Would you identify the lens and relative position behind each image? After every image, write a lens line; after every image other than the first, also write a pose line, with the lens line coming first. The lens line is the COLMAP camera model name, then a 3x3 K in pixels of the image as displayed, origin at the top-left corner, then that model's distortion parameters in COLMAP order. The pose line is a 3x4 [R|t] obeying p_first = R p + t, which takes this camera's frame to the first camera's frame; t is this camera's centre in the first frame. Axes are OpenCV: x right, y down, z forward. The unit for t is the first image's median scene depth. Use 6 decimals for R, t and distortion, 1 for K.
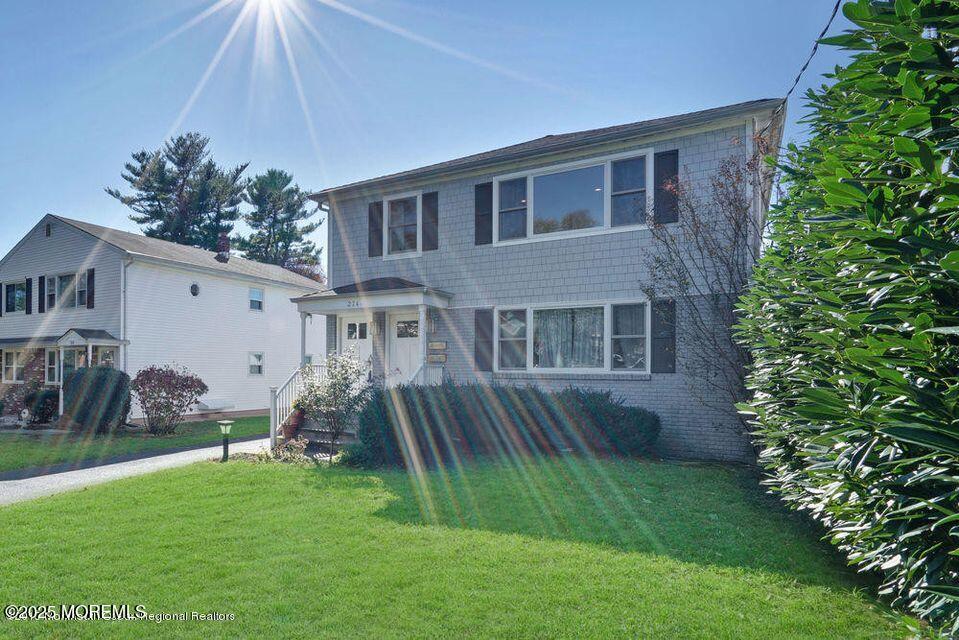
lens RADIAL K [[454.9, 0, 479.4], [0, 454.9, 320.5], [0, 0, 1]] dist [0.002444, 0.000028]
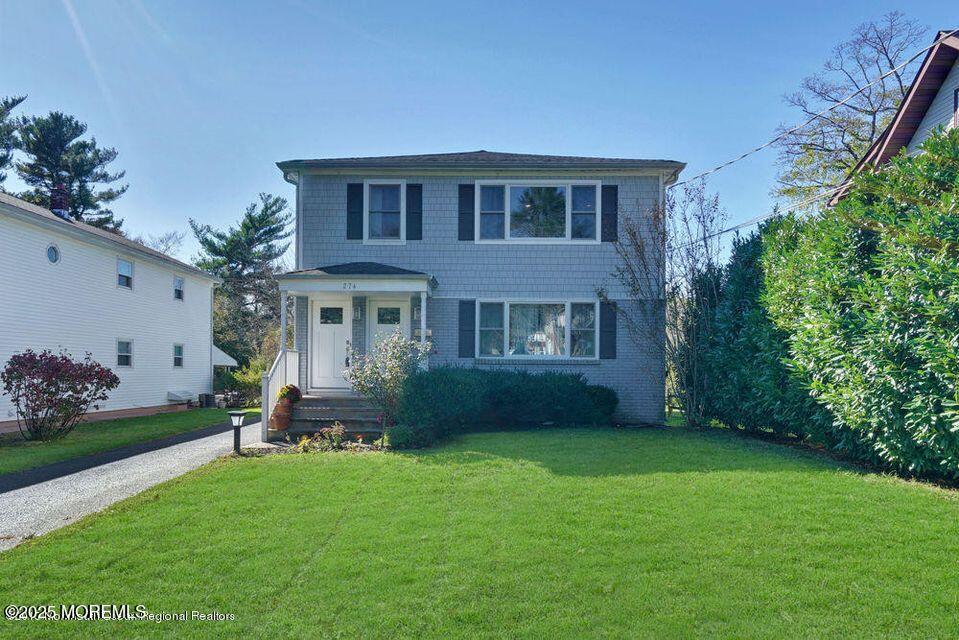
lens RADIAL K [[426.4, 0, 479.3], [0, 426.4, 322.5], [0, 0, 1]] dist [-0.003250, -0.001243]
pose [[0.902731, 0.038957, 0.428439, -0.379862], [-0.039287, 0.999195, -0.008077, 0.033371], [-0.428409, -0.009541, 0.903535, 0.068513]]
